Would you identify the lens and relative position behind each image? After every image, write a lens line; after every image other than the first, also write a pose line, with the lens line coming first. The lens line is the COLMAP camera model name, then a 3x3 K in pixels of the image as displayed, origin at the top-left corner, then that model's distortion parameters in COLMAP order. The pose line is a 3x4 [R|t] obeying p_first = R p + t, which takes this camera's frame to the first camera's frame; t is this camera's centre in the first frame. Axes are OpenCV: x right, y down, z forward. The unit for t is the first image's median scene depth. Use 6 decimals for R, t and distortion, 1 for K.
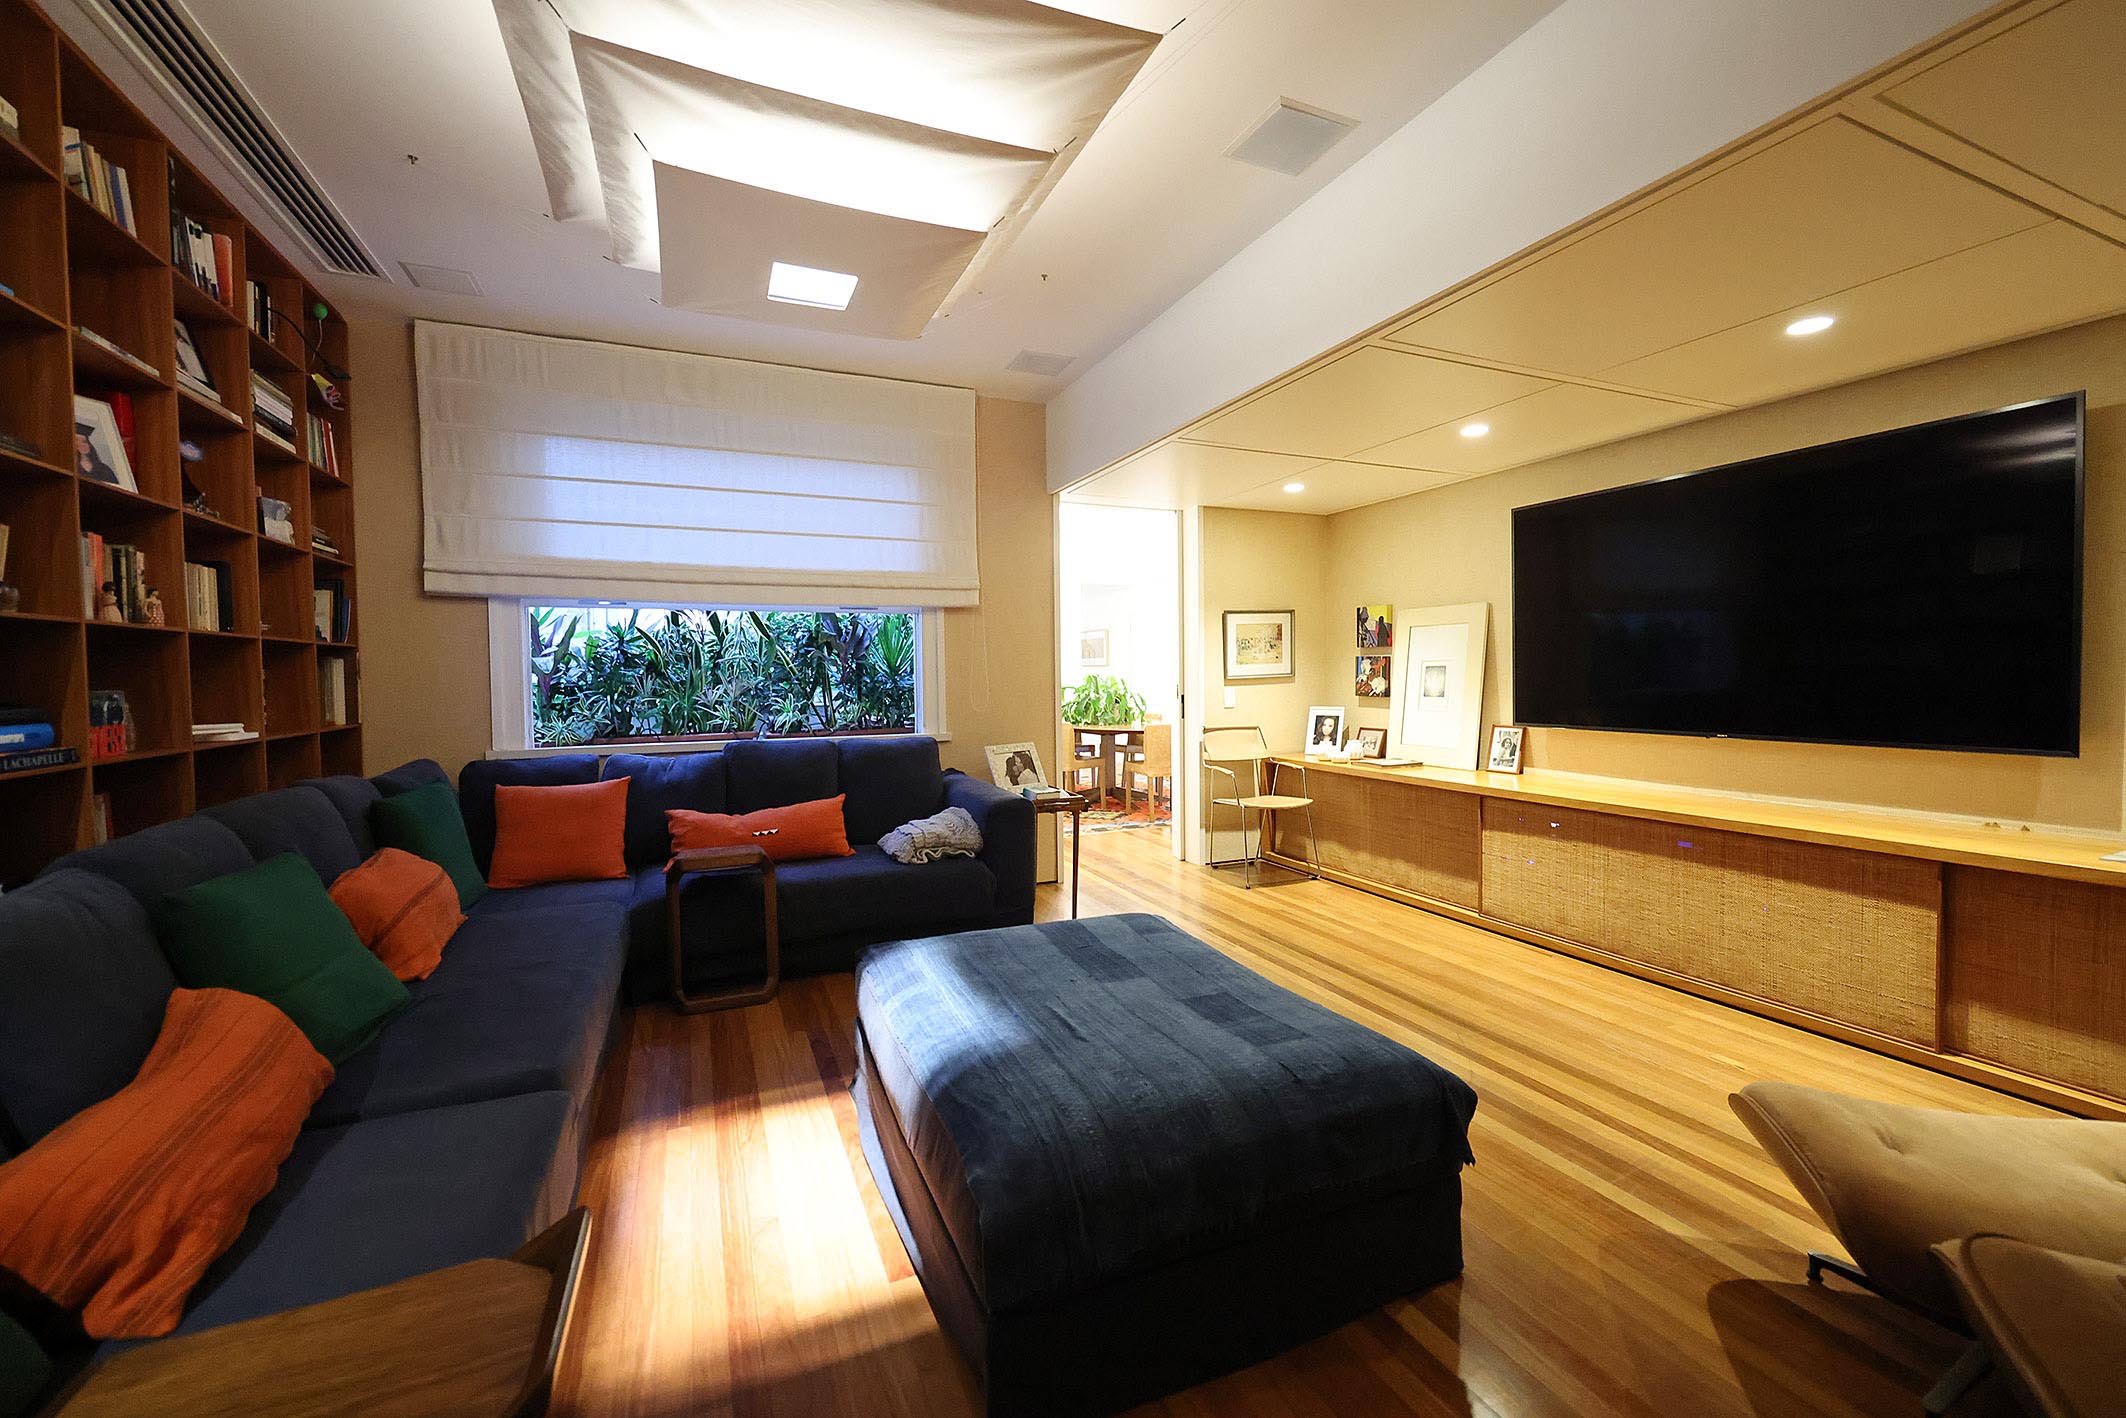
lens RADIAL K [[844.6, 0, 1059.5], [0, 844.6, 701.2], [0, 0, 1]] dist [-0.003154, 0.000594]
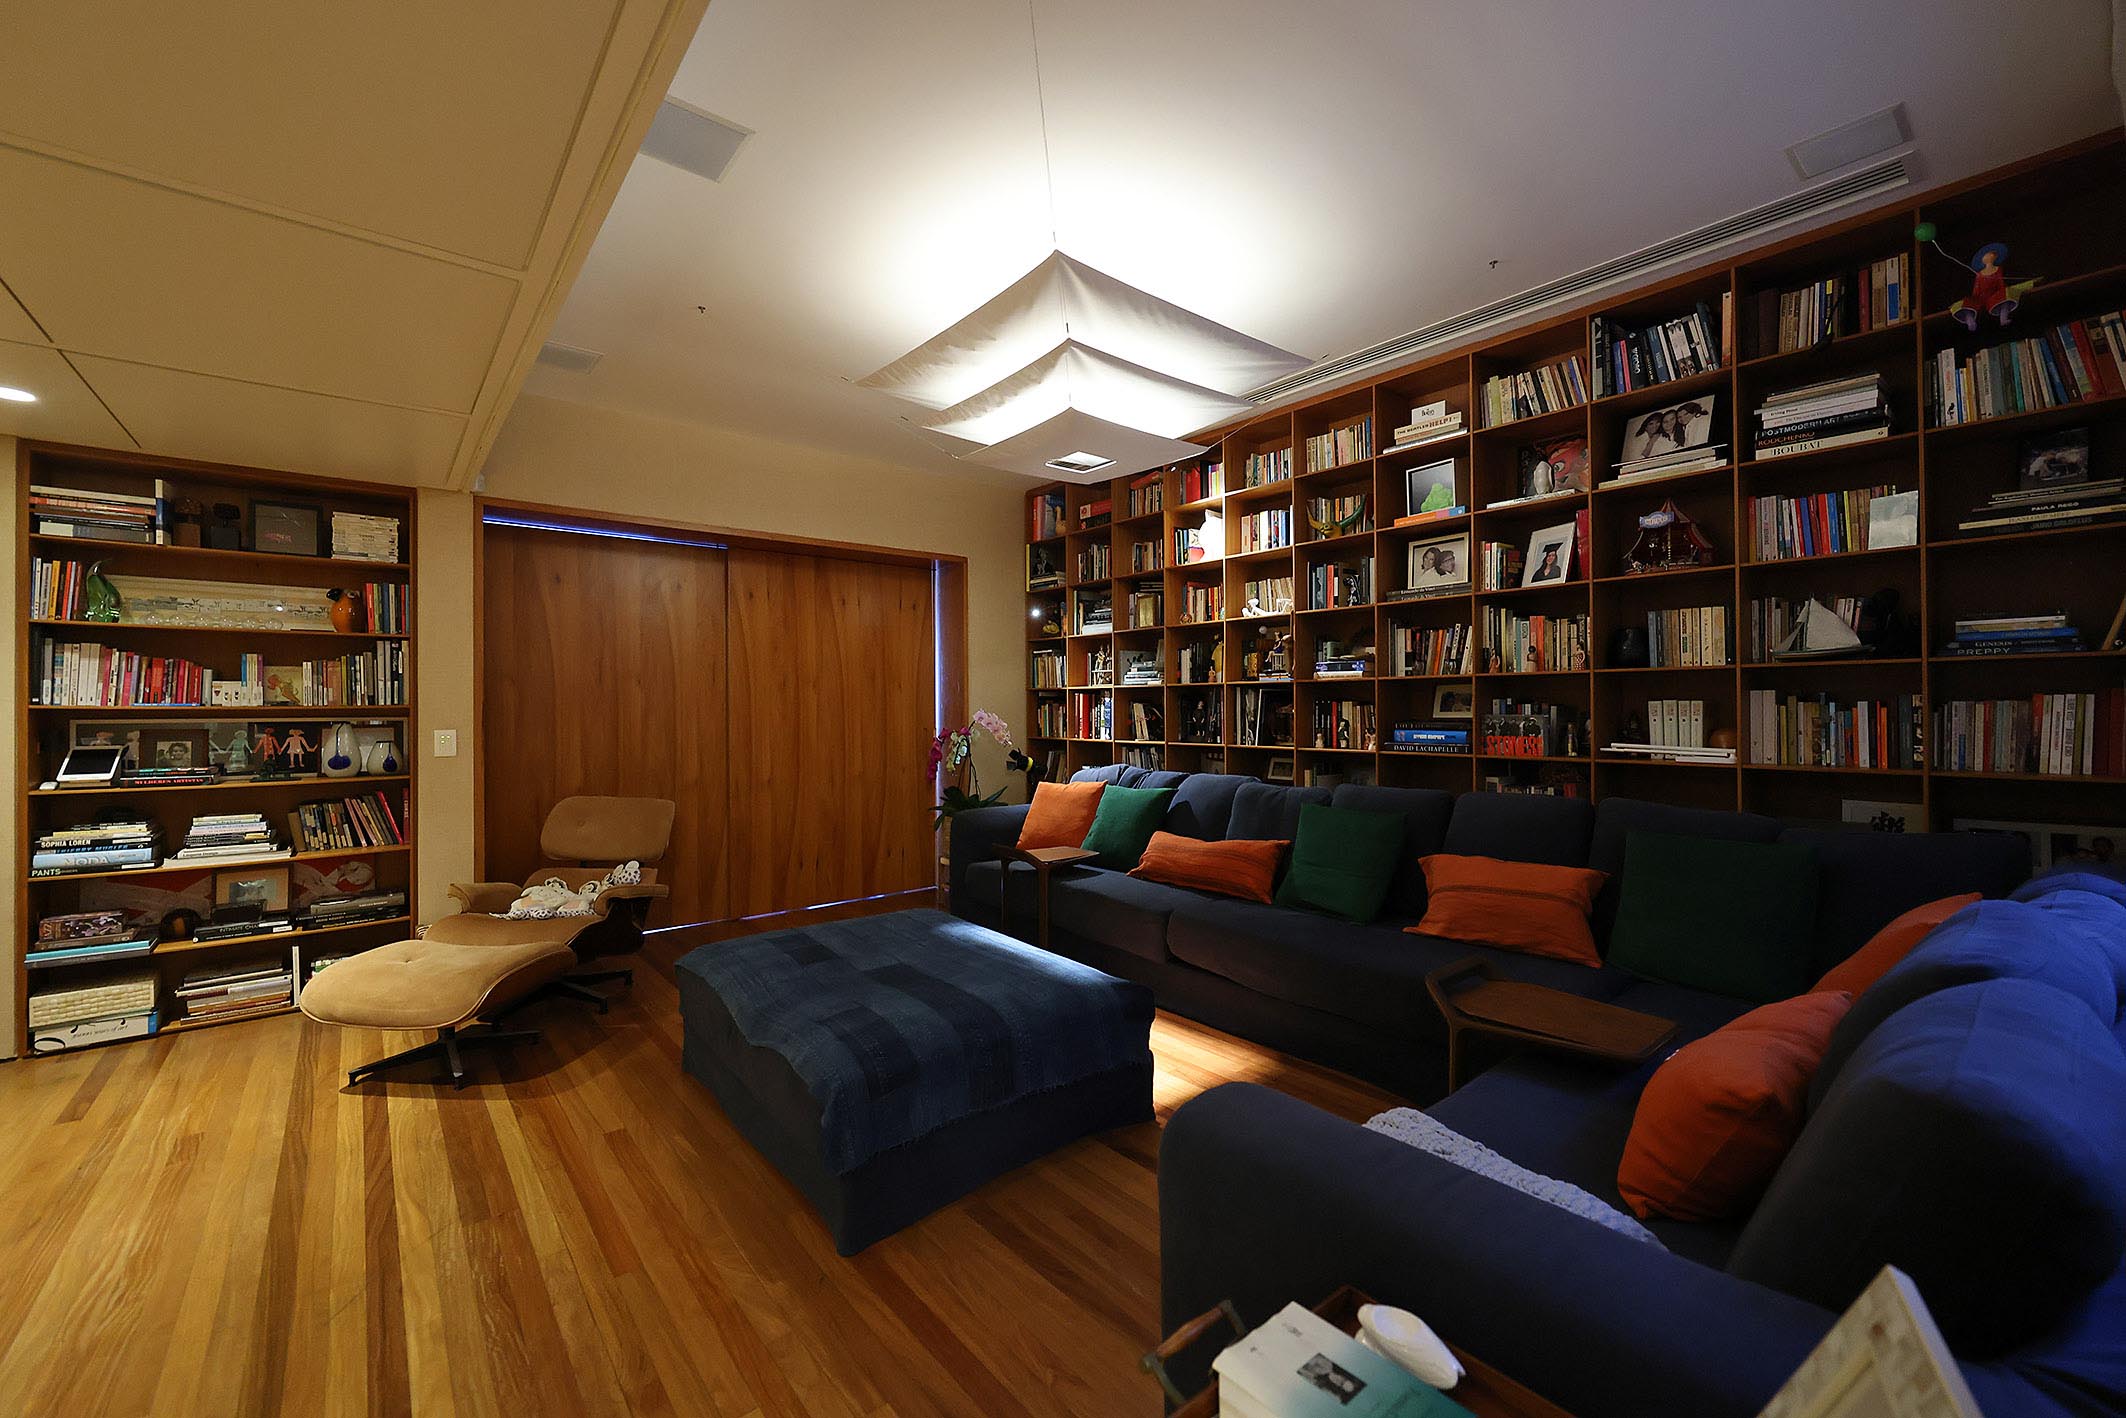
lens RADIAL K [[844.6, 0, 1056.4], [0, 844.6, 699.9], [0, 0, 1]] dist [-0.003154, 0.000594]
pose [[-0.960227, 0.014386, -0.278851, 0.142058], [0.008166, 0.999692, 0.023454, -0.070891], [0.279102, 0.020244, -0.960048, 1.892763]]
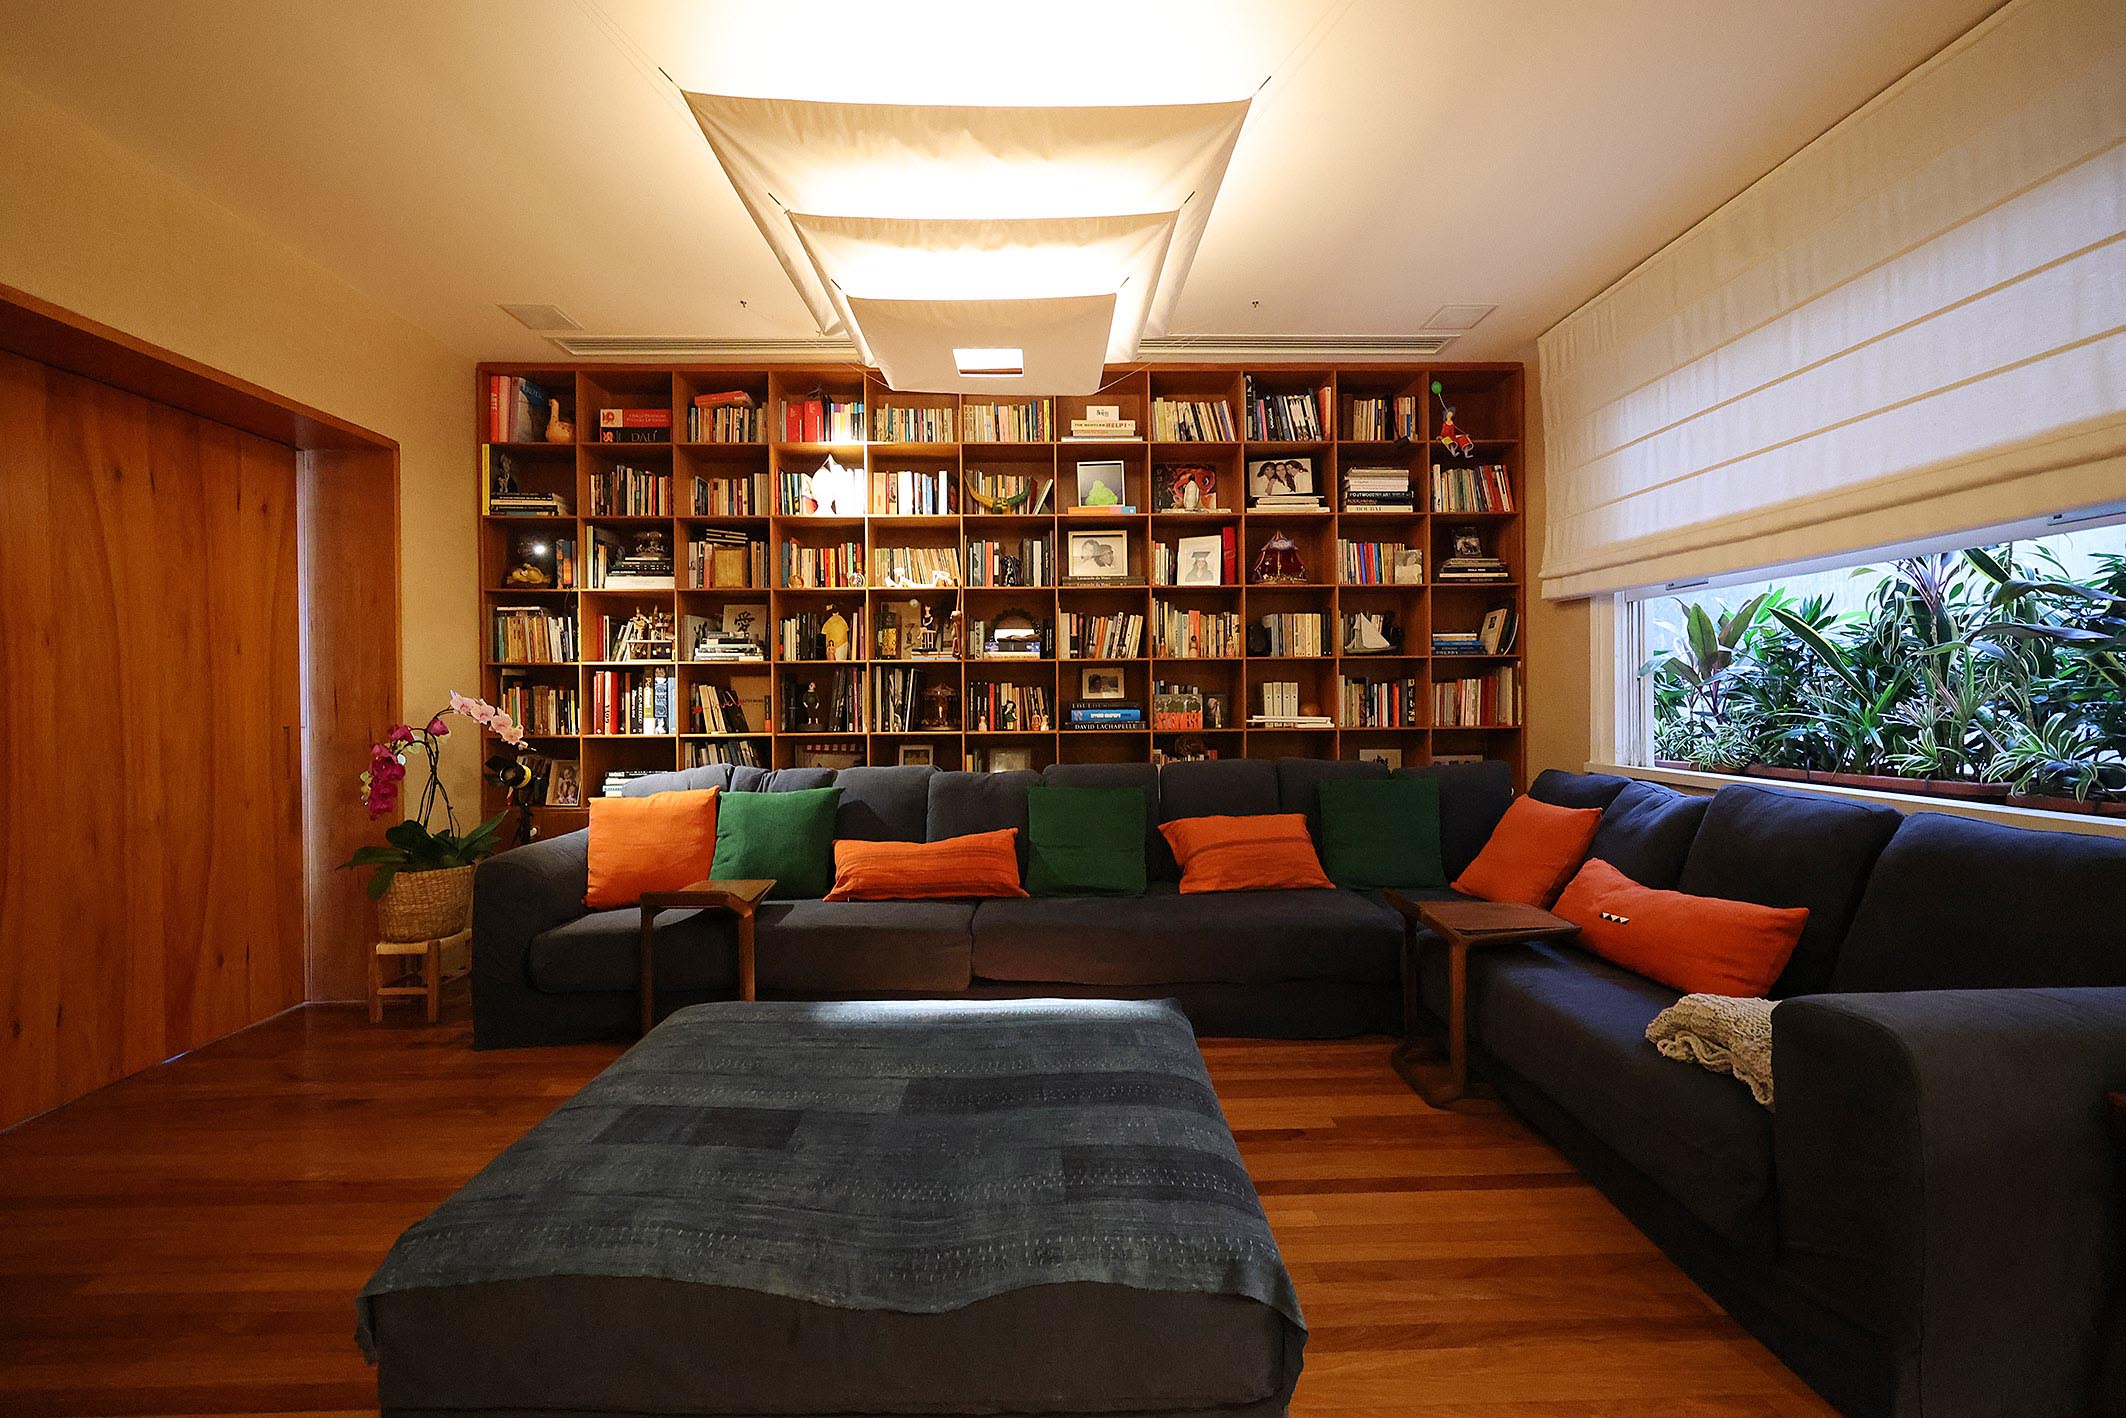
lens RADIAL K [[844.6, 0, 1059.8], [0, 844.6, 700.8], [0, 0, 1]] dist [-0.003154, 0.000594]
pose [[-0.371741, 0.019217, -0.928138, 0.603970], [-0.015184, 0.999526, 0.026776, -0.035875], [0.928212, 0.024046, -0.371273, 1.180971]]
